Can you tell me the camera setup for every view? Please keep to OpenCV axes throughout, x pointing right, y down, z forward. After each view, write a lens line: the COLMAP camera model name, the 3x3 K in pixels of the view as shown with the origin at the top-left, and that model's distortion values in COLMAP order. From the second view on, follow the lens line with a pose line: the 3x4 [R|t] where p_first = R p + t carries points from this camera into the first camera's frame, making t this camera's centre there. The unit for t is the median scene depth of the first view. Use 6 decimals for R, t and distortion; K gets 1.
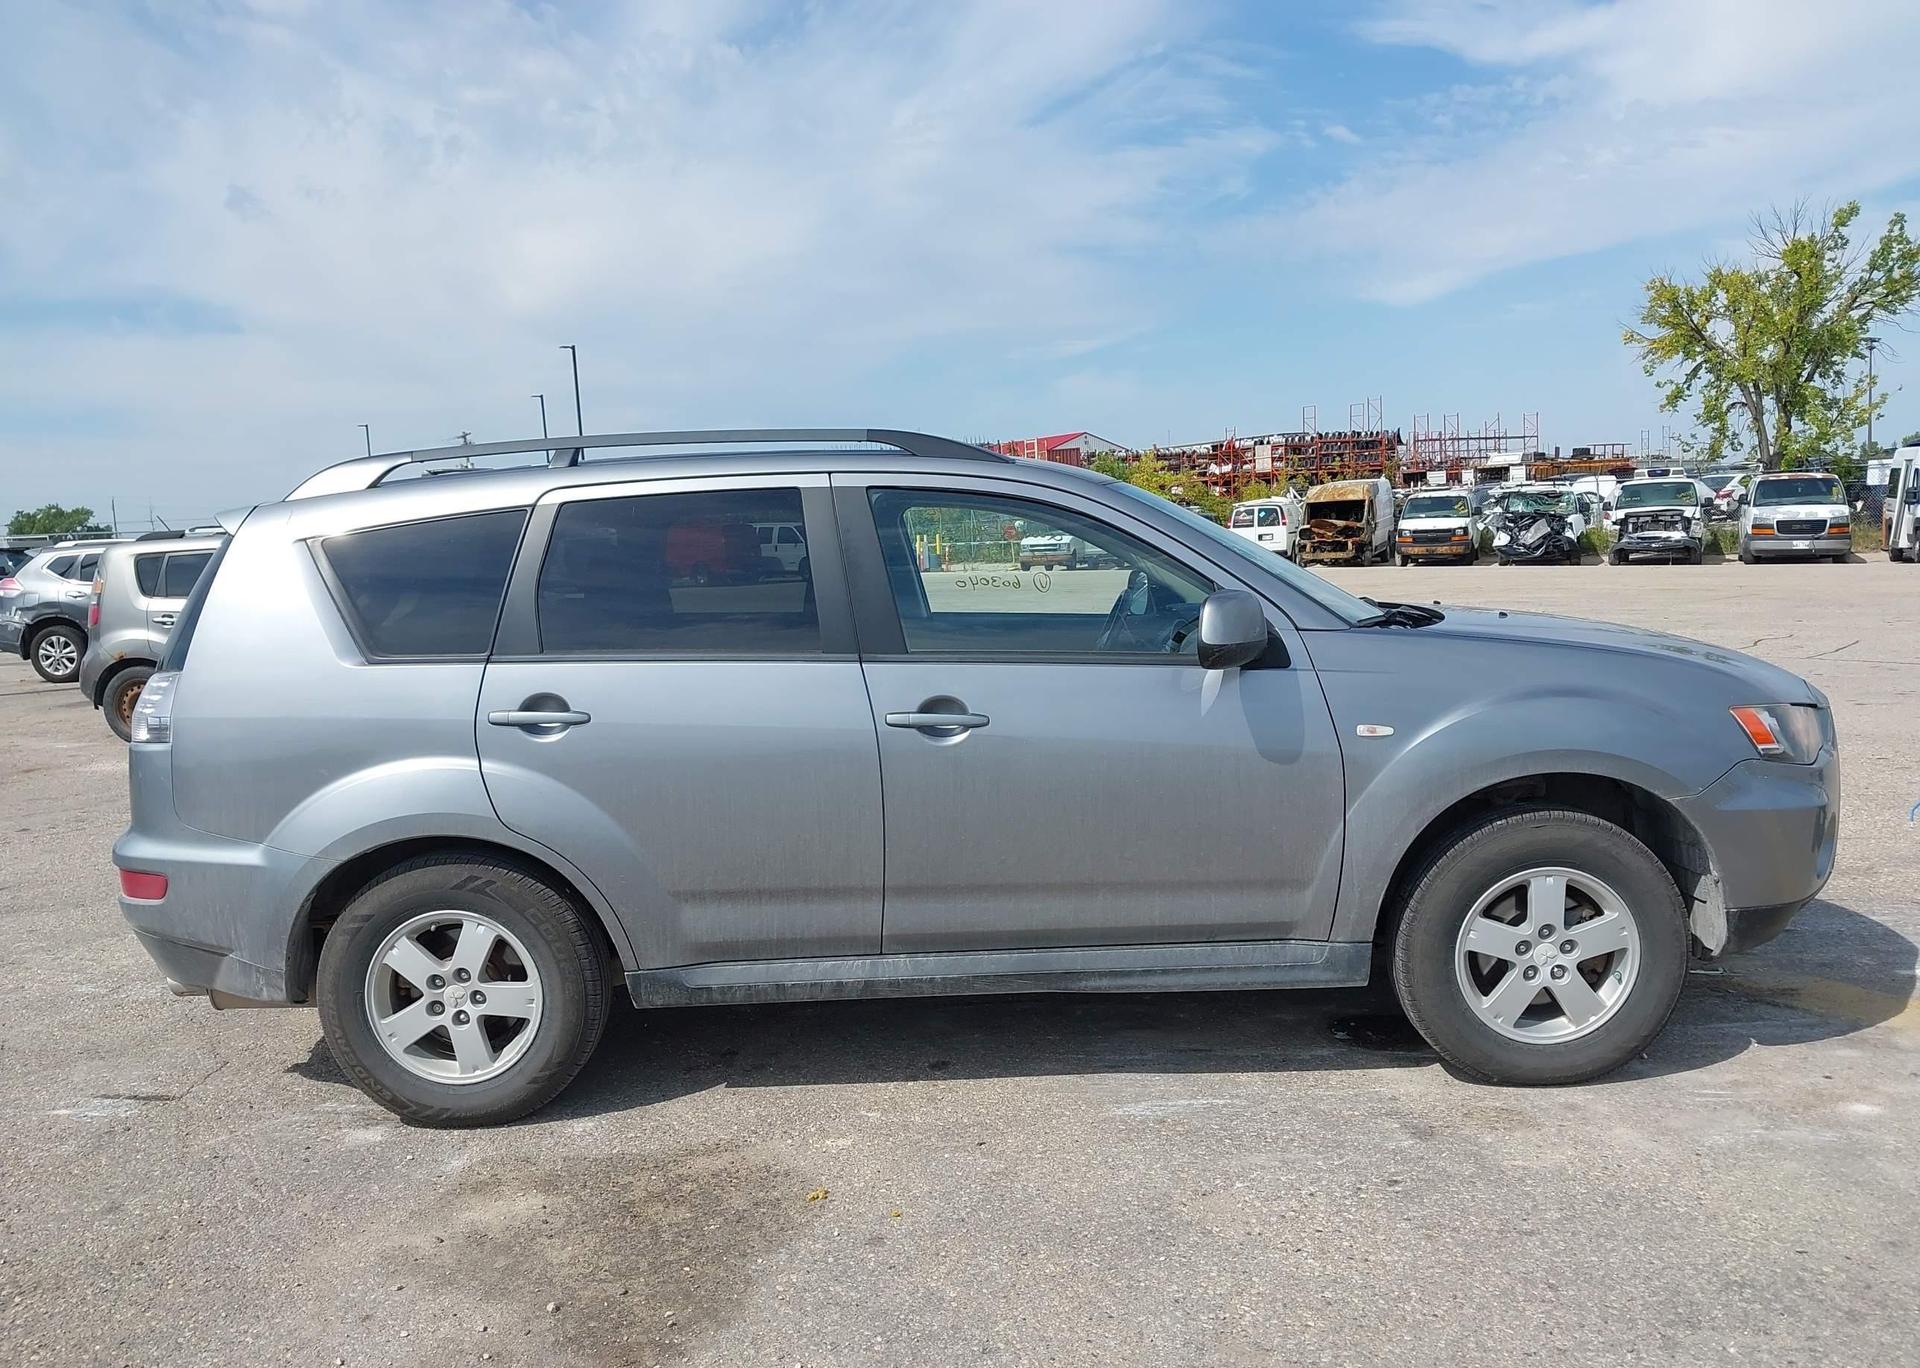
lens RADIAL K [[1535.1, 0, 954.1], [0, 1535.1, 672.8], [0, 0, 1]] dist [0.022910, -0.034667]
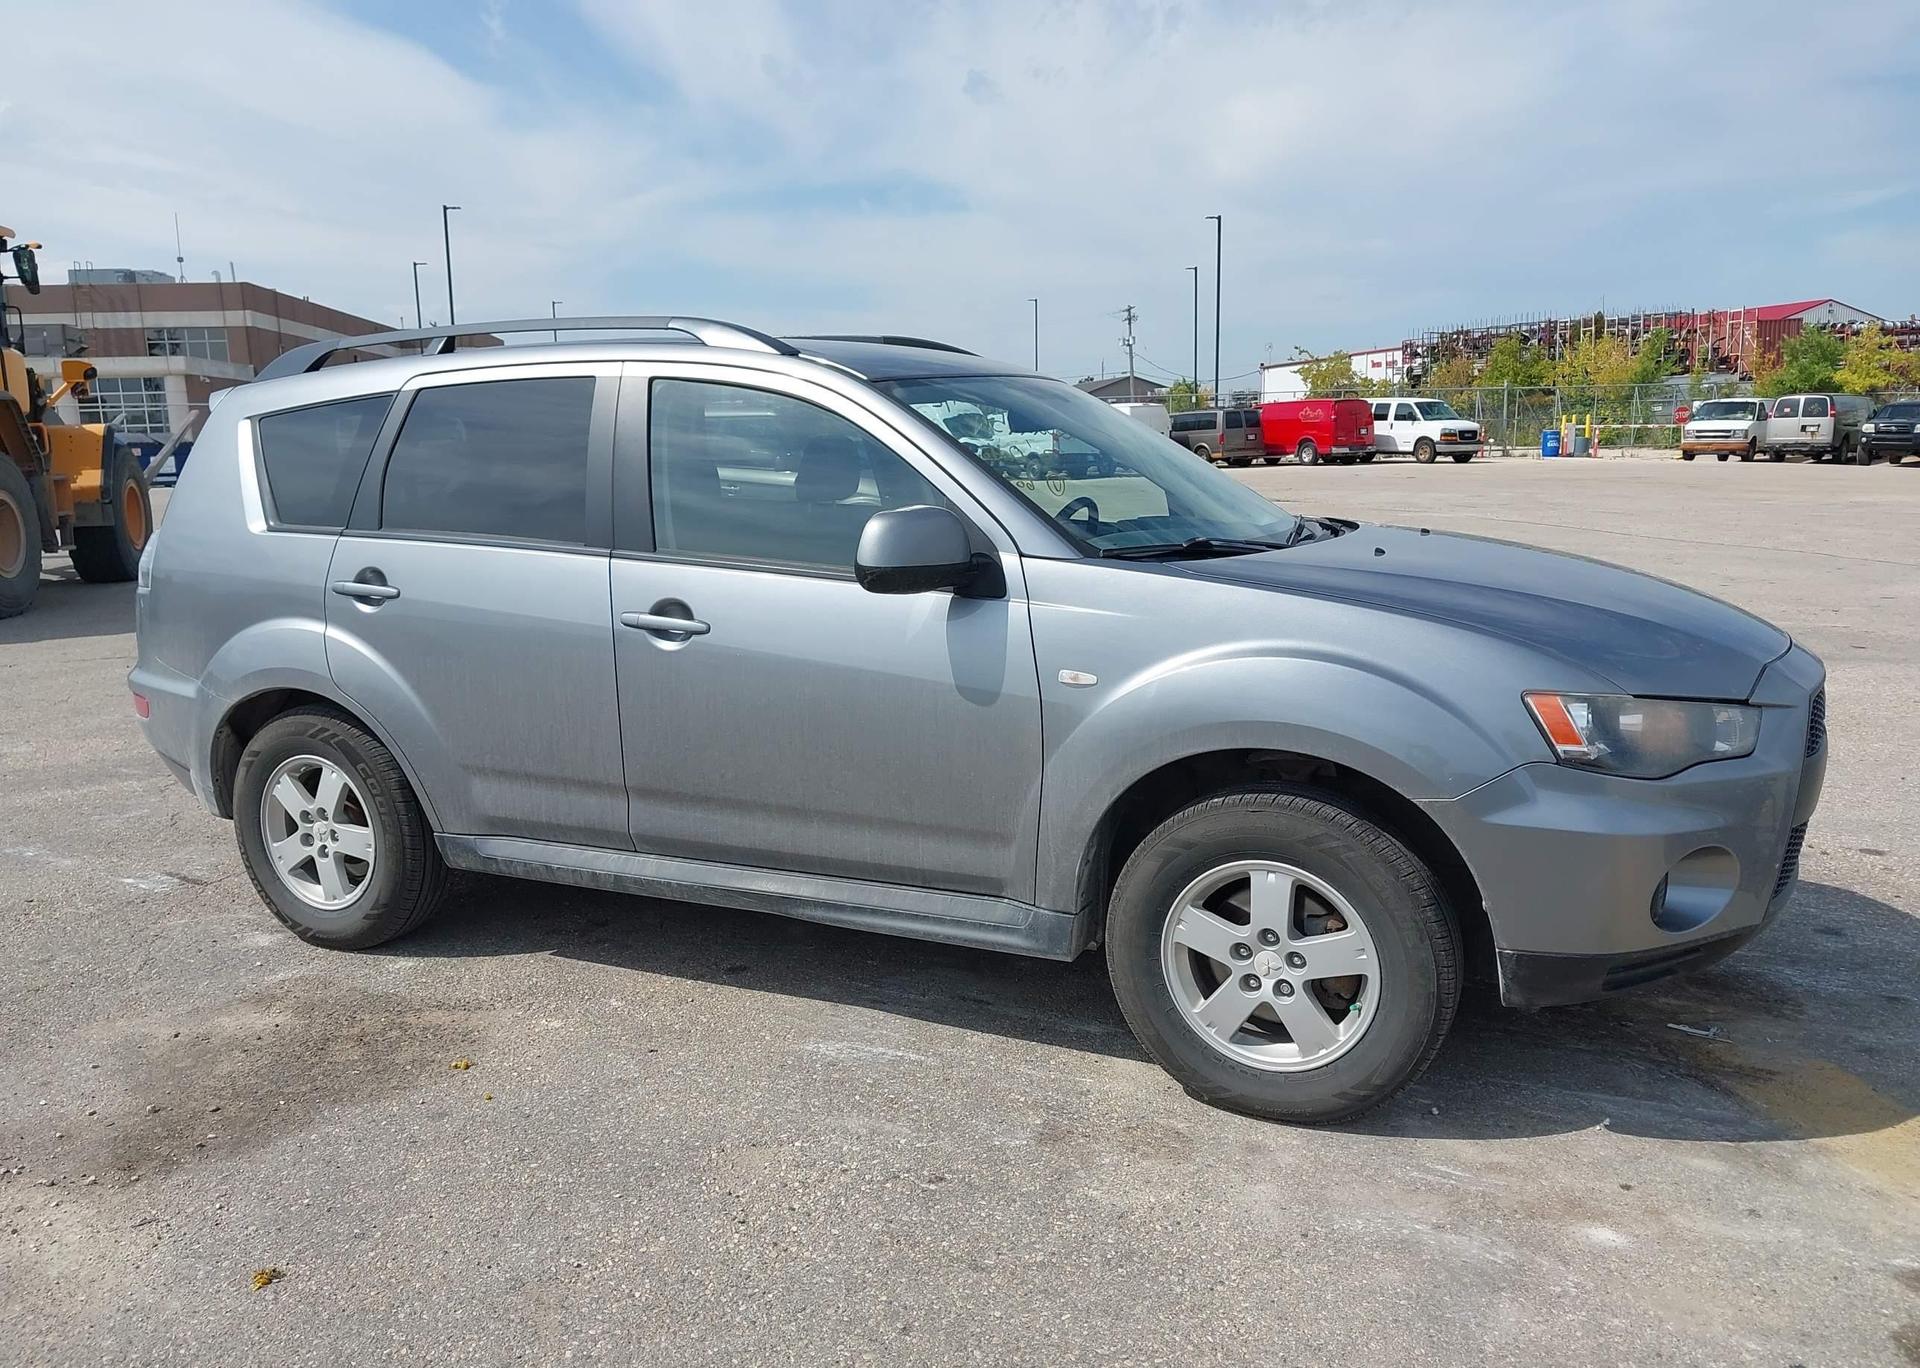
lens RADIAL K [[1535.1, 0, 949.8], [0, 1535.1, 677.4], [0, 0, 1]] dist [0.022910, -0.034667]
pose [[0.904794, 0.097262, -0.414593, 0.538093], [-0.062437, 0.993346, 0.096775, -0.038613], [0.421247, -0.061675, 0.904846, 0.182741]]
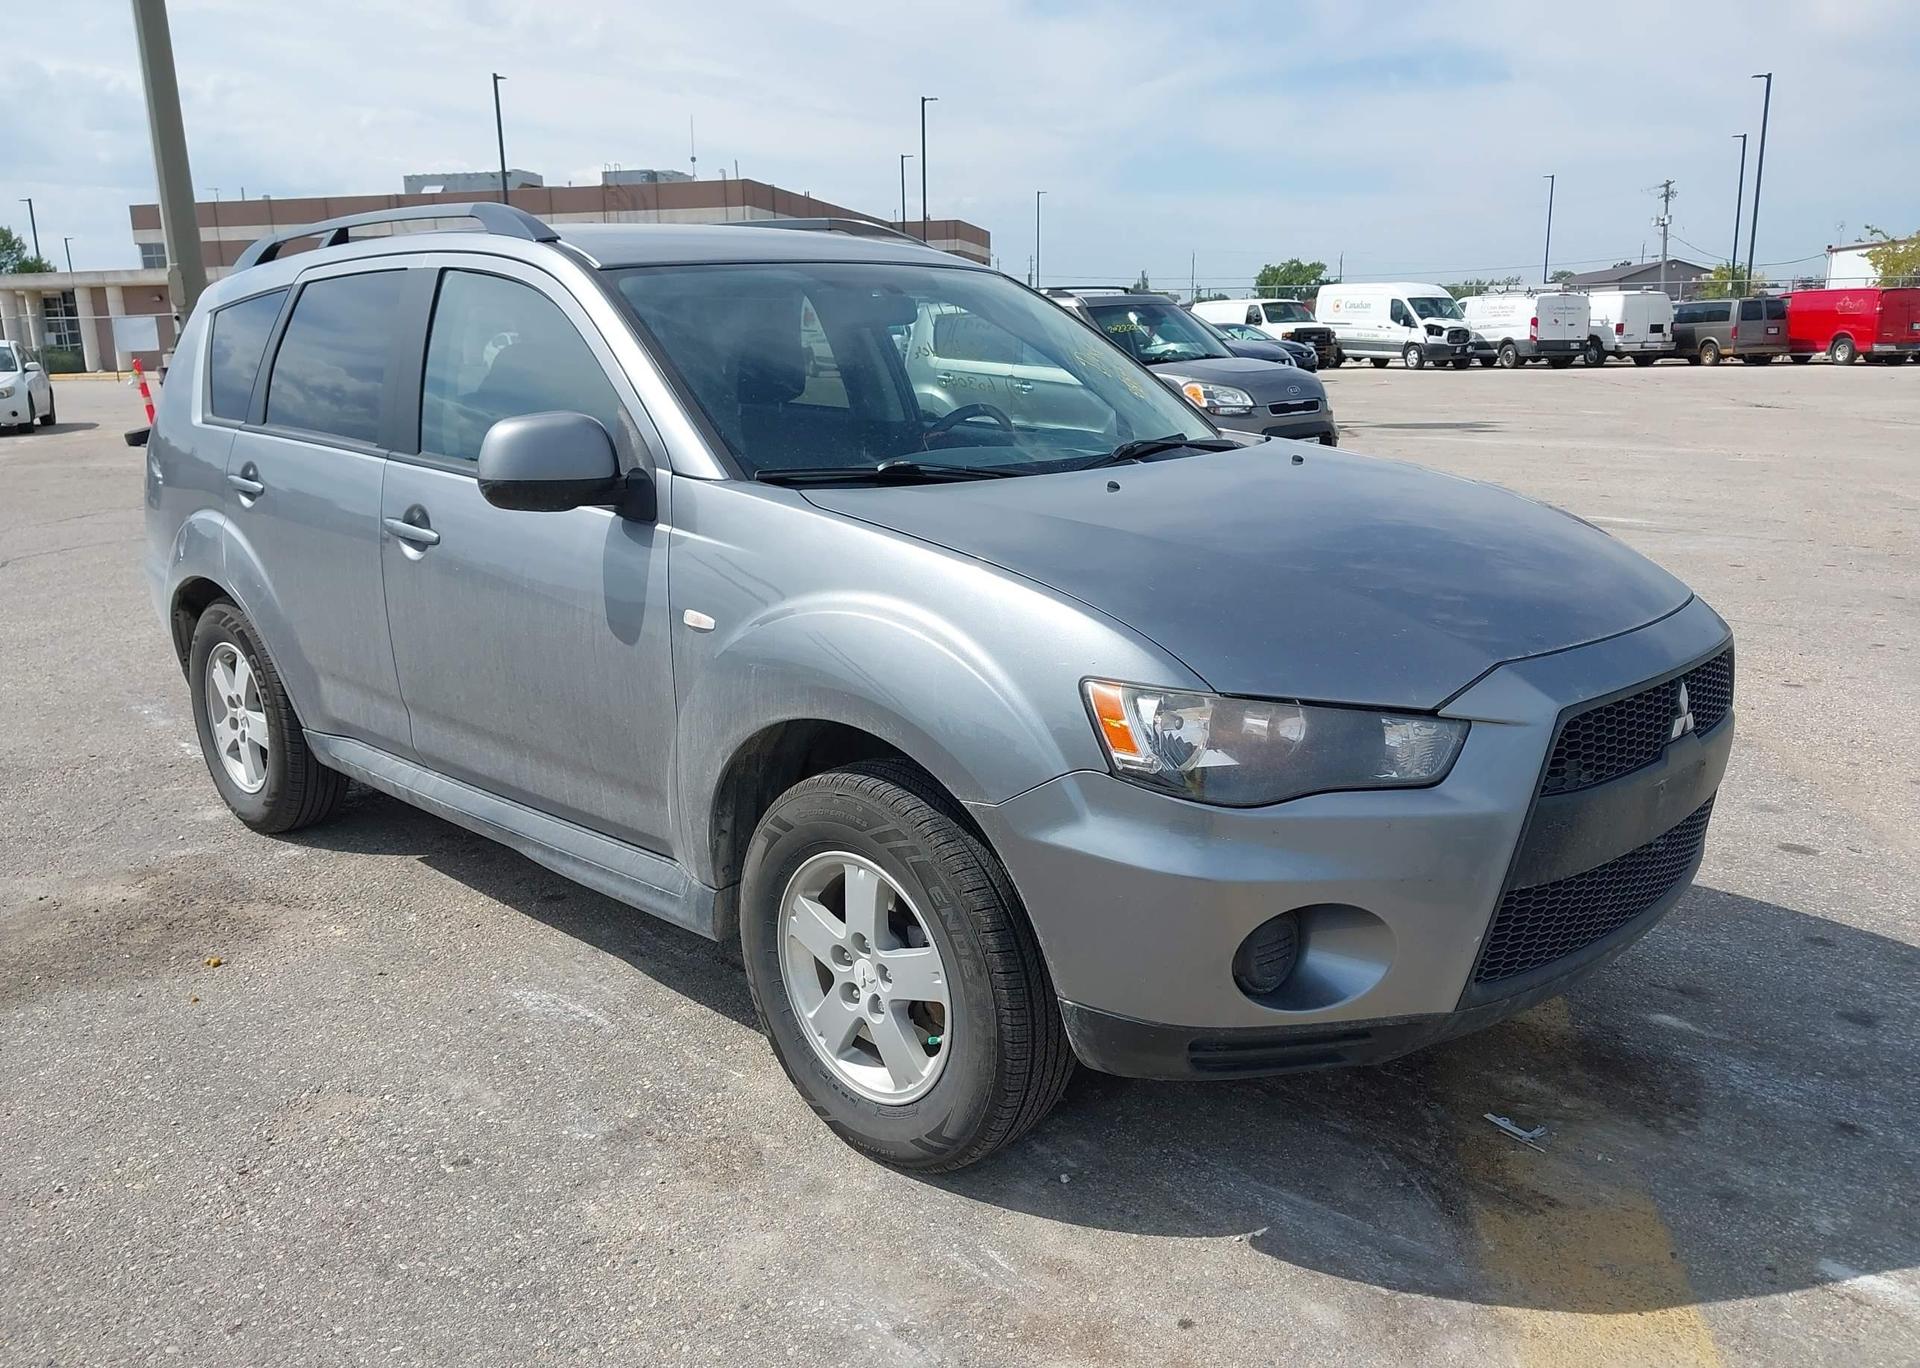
lens RADIAL K [[1535.1, 0, 950.4], [0, 1535.1, 686.4], [0, 0, 1]] dist [0.022910, -0.034667]
pose [[0.725141, 0.191028, -0.661573, 0.817247], [-0.082249, 0.977900, 0.192214, -0.078540], [0.683671, -0.084968, 0.724827, 0.517161]]
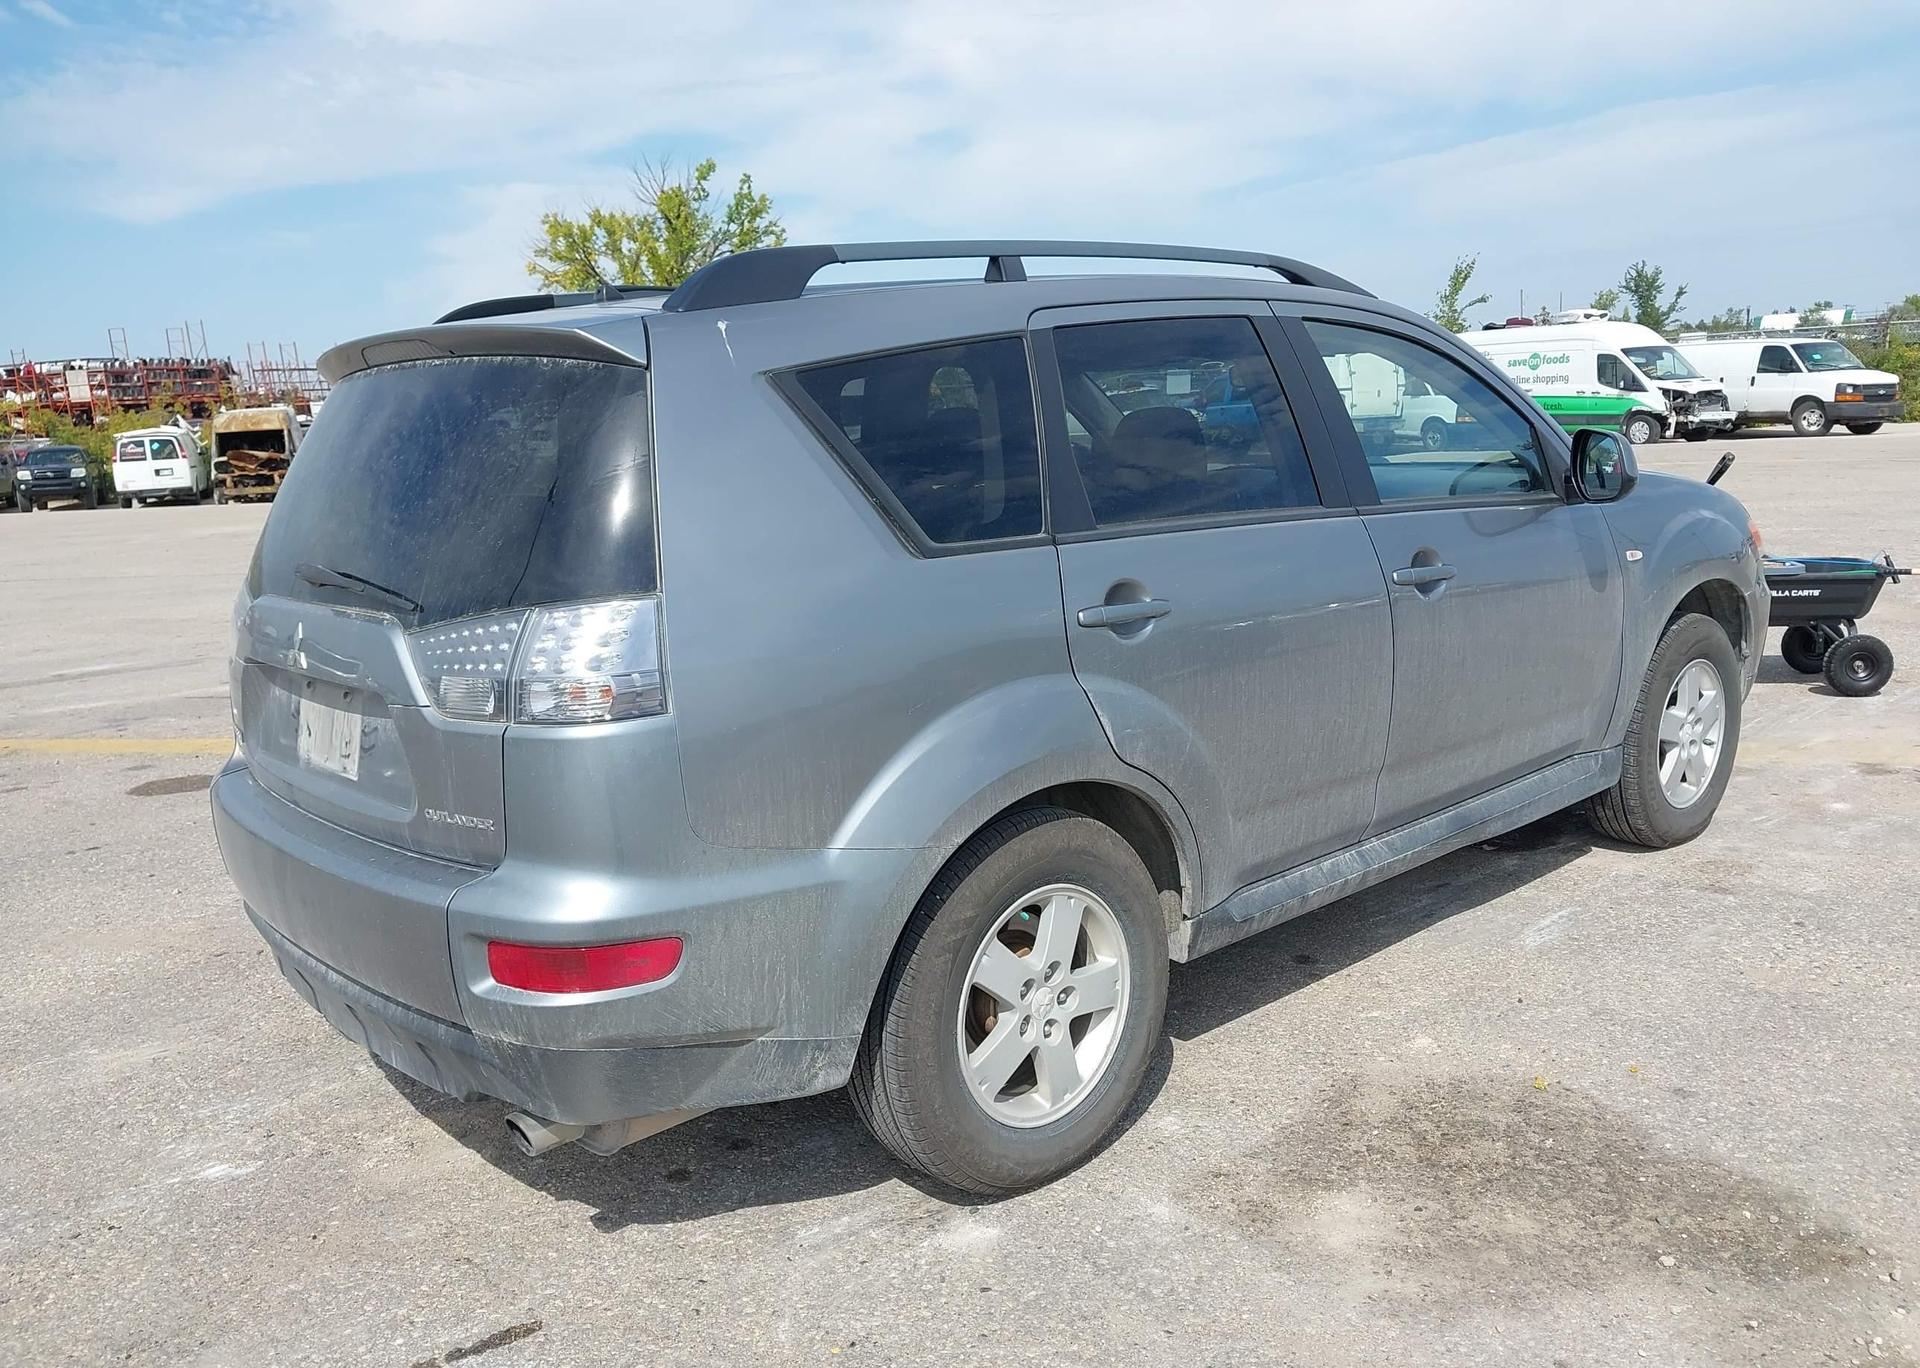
lens RADIAL K [[1535.1, 0, 970.8], [0, 1535.1, 700.8], [0, 0, 1]] dist [0.022910, -0.034667]
pose [[0.721785, -0.124846, 0.680764, -0.817751], [0.085640, 0.992148, 0.091150, -0.002202], [-0.686799, -0.007489, 0.726809, 0.488816]]
